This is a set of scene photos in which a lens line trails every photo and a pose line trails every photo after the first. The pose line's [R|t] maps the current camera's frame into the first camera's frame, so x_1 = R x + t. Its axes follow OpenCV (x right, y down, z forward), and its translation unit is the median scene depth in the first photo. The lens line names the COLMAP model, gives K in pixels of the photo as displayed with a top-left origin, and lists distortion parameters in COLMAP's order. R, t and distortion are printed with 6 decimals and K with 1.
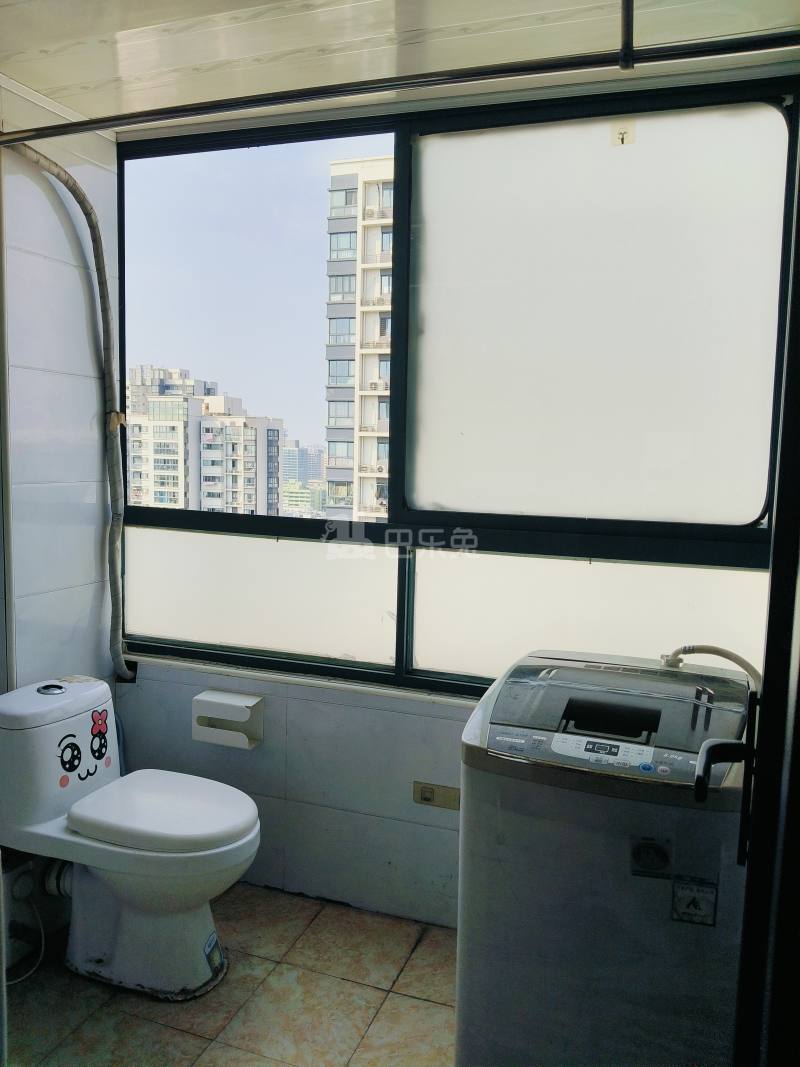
lens RADIAL K [[816.9, 0, 402.2], [0, 816.9, 535.4], [0, 0, 1]] dist [-0.005429, -0.027241]
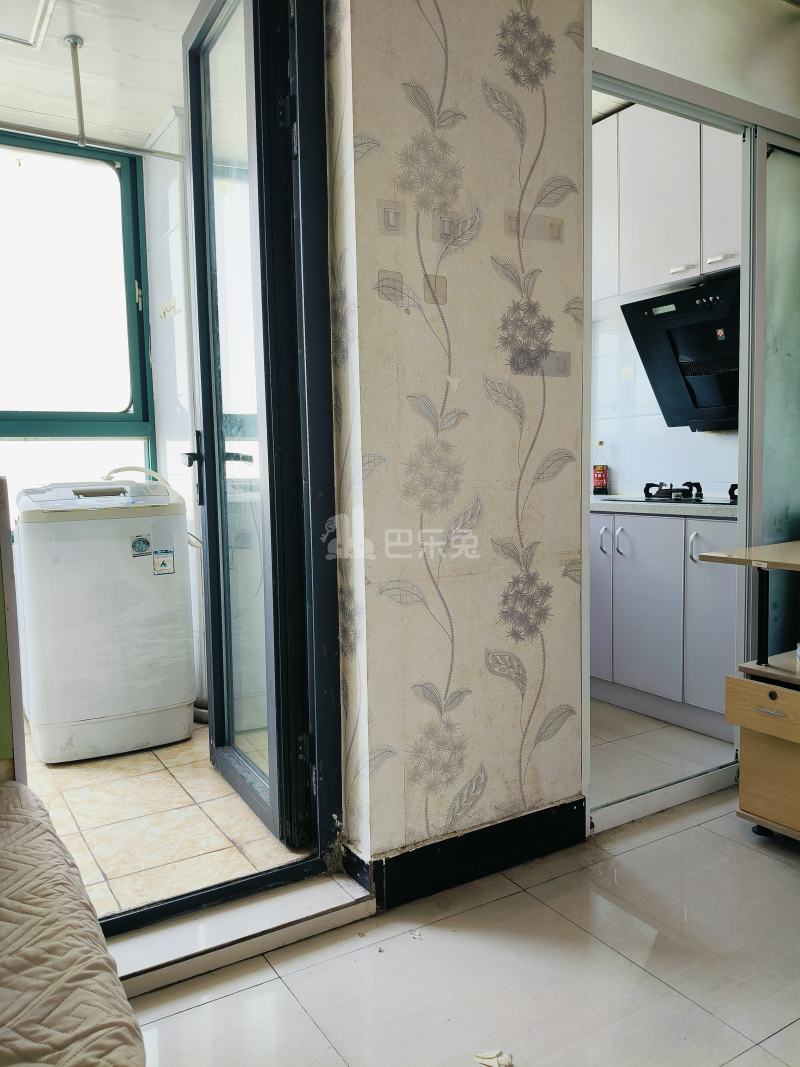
lens RADIAL K [[816.9, 0, 398.7], [0, 816.9, 528.5], [0, 0, 1]] dist [-0.005429, -0.027241]
pose [[0.623406, -0.104156, 0.774930, -0.844387], [0.113749, 0.992625, 0.041908, 0.336974], [-0.773580, 0.062022, 0.630656, -0.752849]]
